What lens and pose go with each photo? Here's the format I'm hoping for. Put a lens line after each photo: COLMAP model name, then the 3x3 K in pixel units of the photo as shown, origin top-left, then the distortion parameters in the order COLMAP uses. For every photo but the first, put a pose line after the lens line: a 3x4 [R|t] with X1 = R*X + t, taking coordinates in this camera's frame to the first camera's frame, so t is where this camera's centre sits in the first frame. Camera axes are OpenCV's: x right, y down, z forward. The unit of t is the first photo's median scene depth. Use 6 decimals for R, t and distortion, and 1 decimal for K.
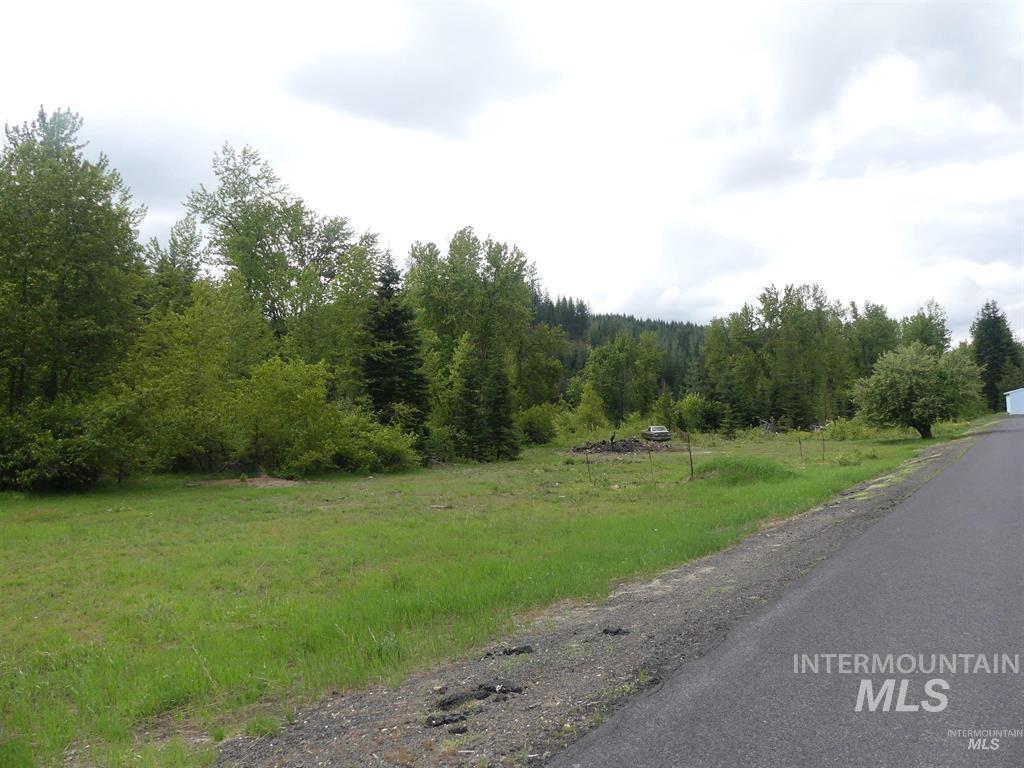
lens RADIAL K [[775.4, 0, 514.9], [0, 775.4, 383.9], [0, 0, 1]] dist [-0.004311, -0.005932]
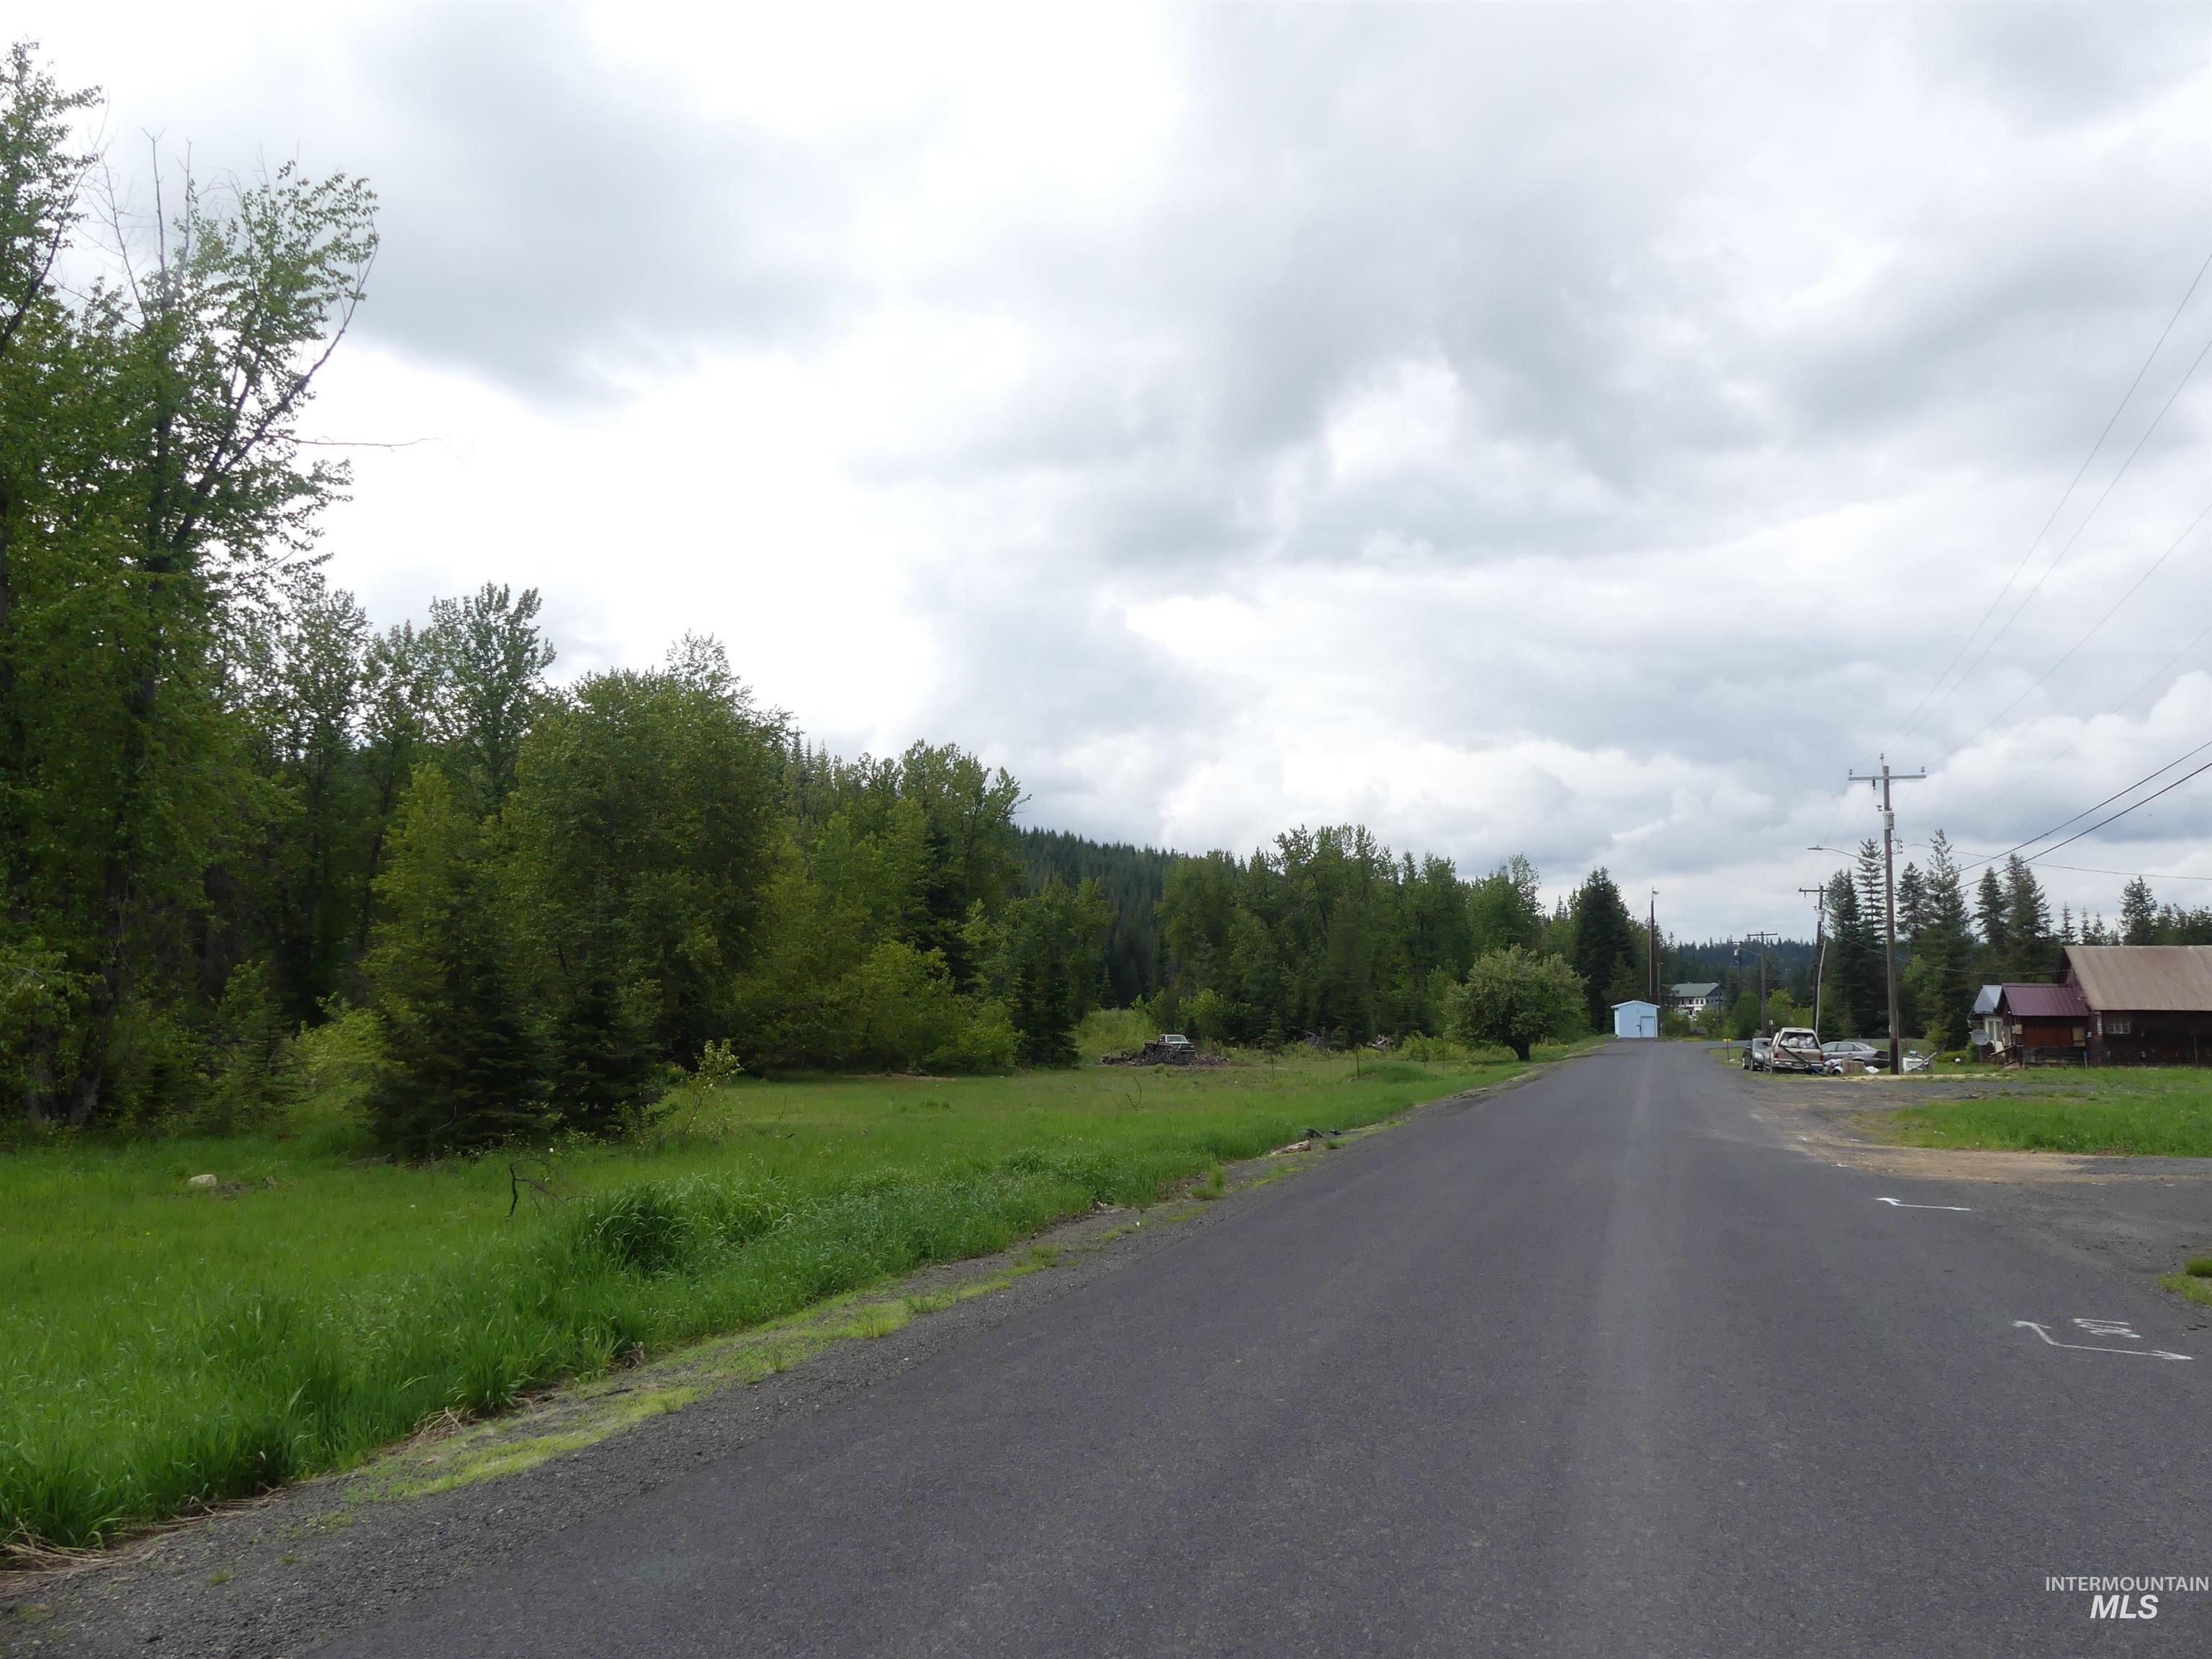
lens RADIAL K [[1675.1, 0, 1100.3], [0, 1675.1, 828.4], [0, 0, 1]] dist [-0.004311, -0.005932]
pose [[0.964429, 0.068407, 0.255338, -0.347533], [-0.050707, 0.995873, -0.075276, -0.018113], [-0.259433, 0.059651, 0.963917, -0.573575]]
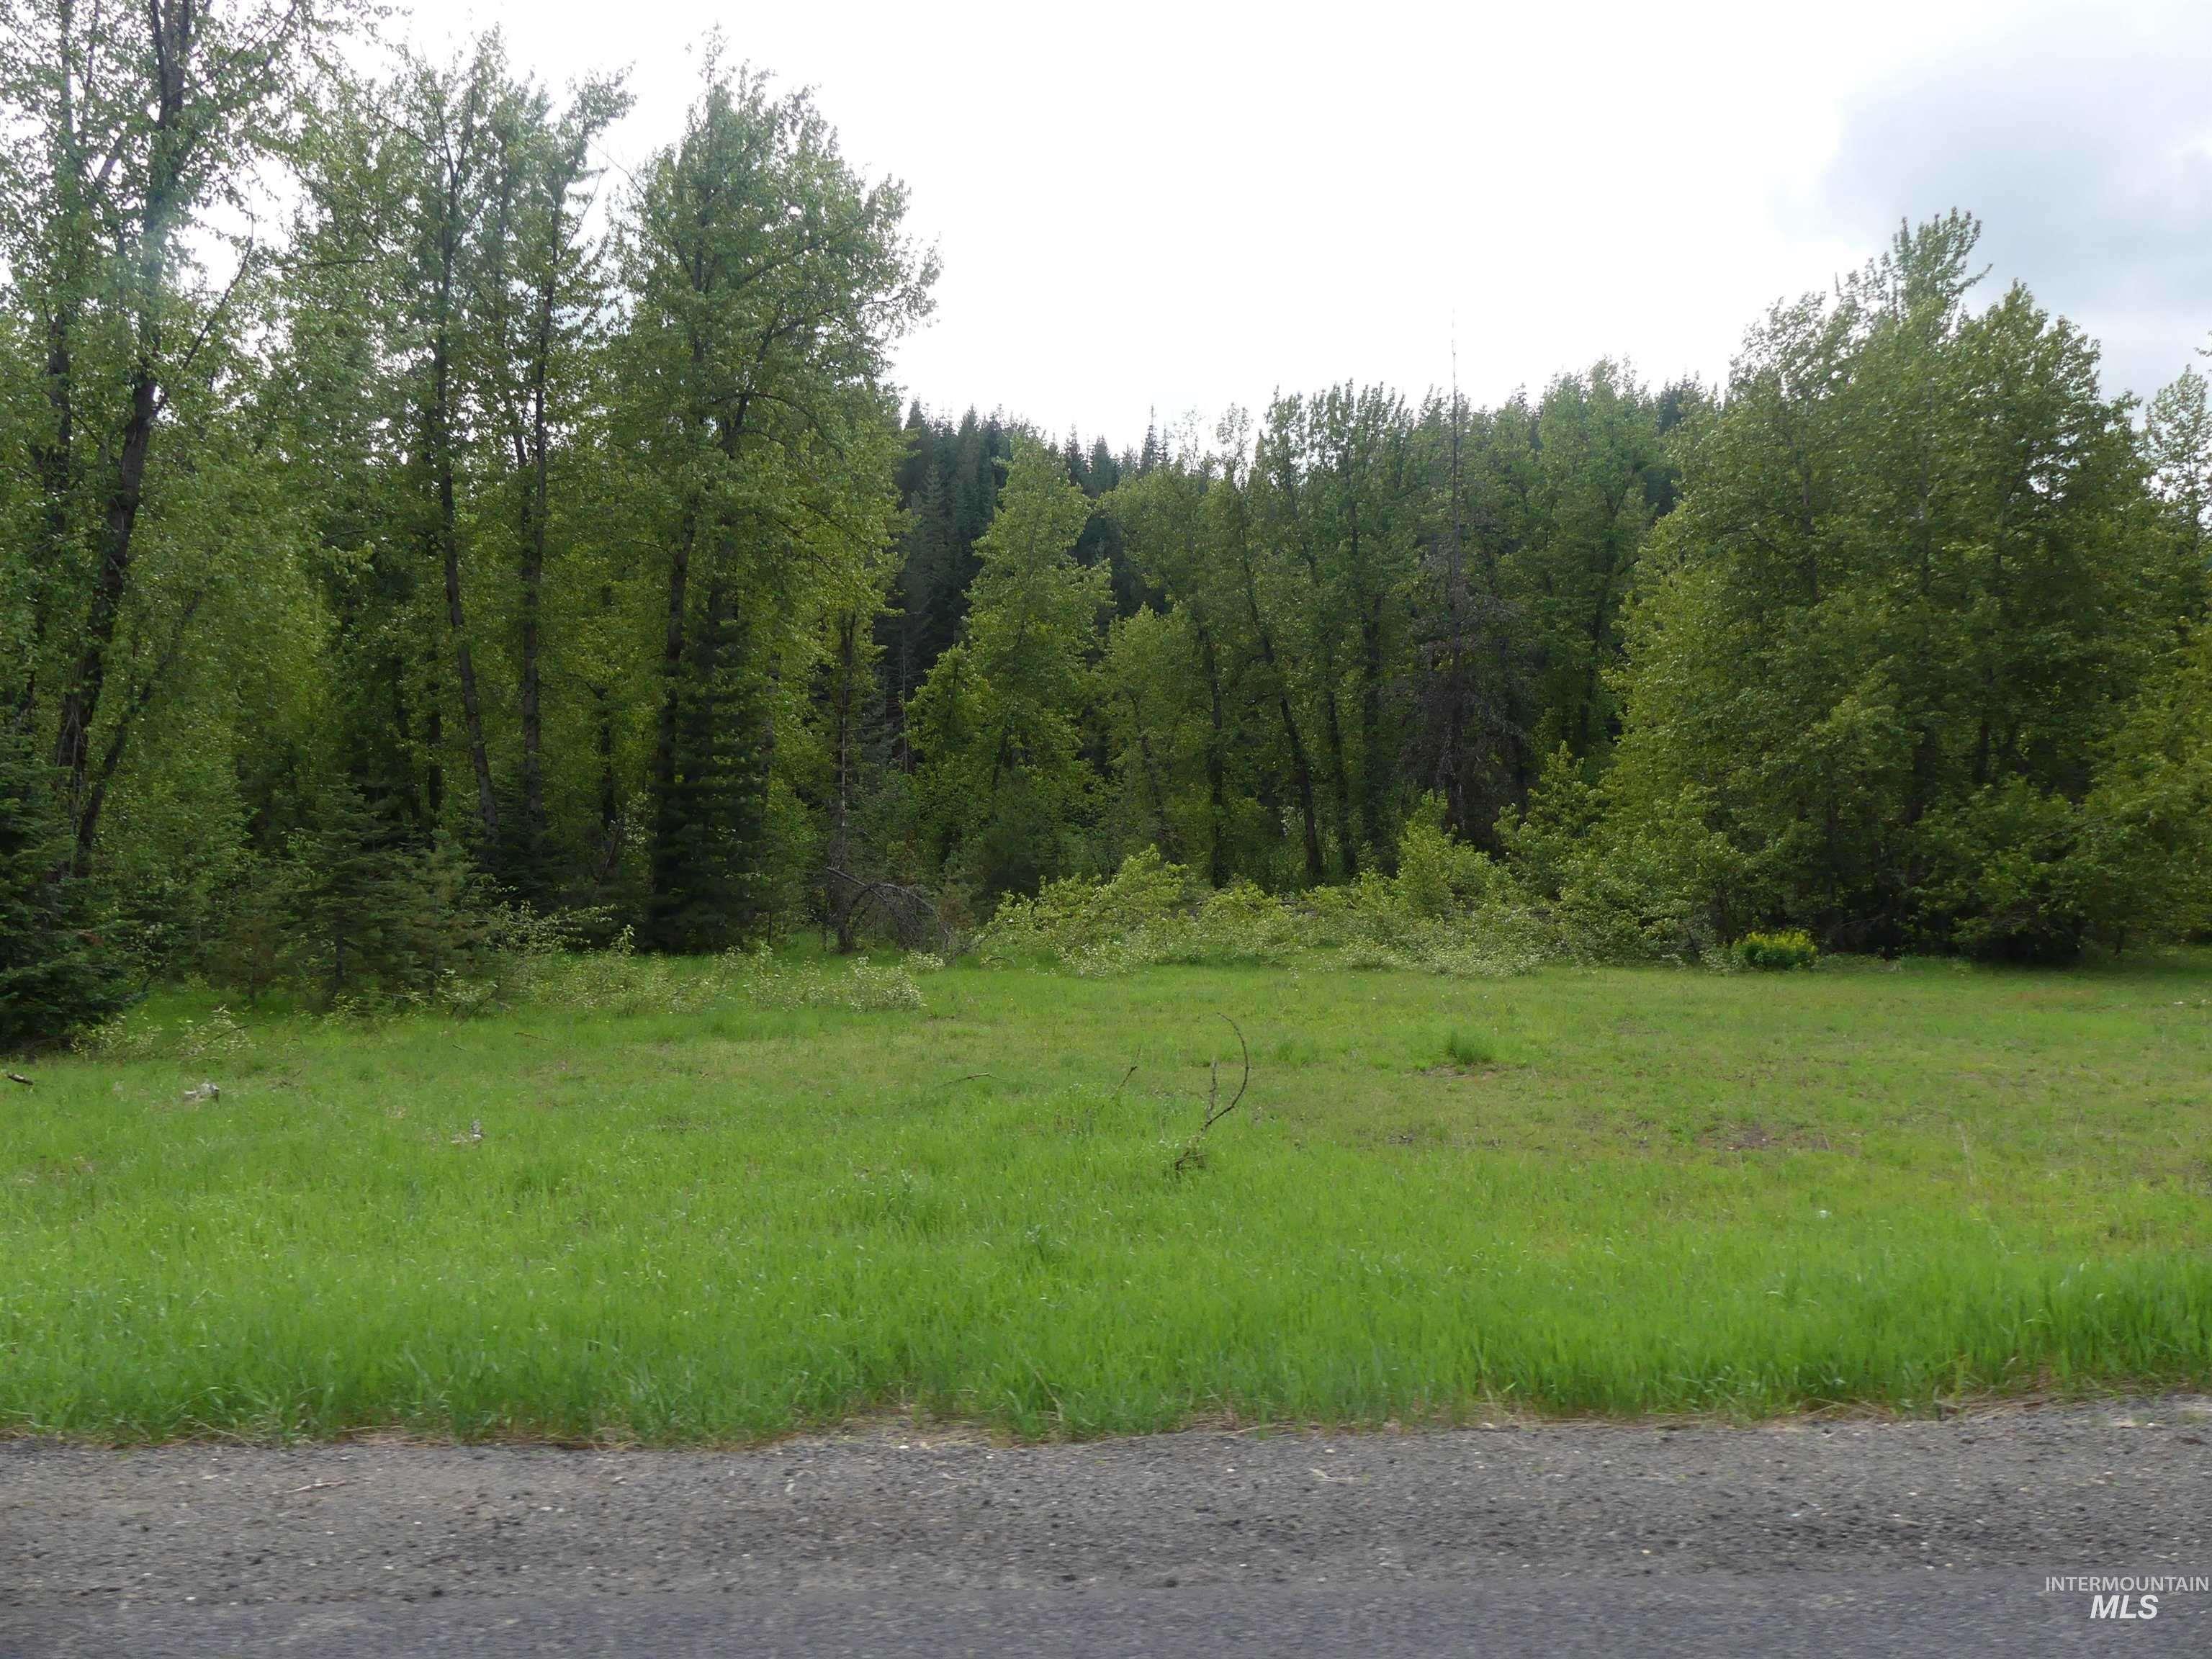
lens RADIAL K [[1675.1, 0, 1113.6], [0, 1675.1, 840.9], [0, 0, 1]] dist [-0.004311, -0.005932]
pose [[0.603361, 0.013557, -0.797353, -0.030066], [0.028621, 0.998843, 0.038640, -0.002946], [0.796954, -0.046135, 0.602275, -0.097504]]
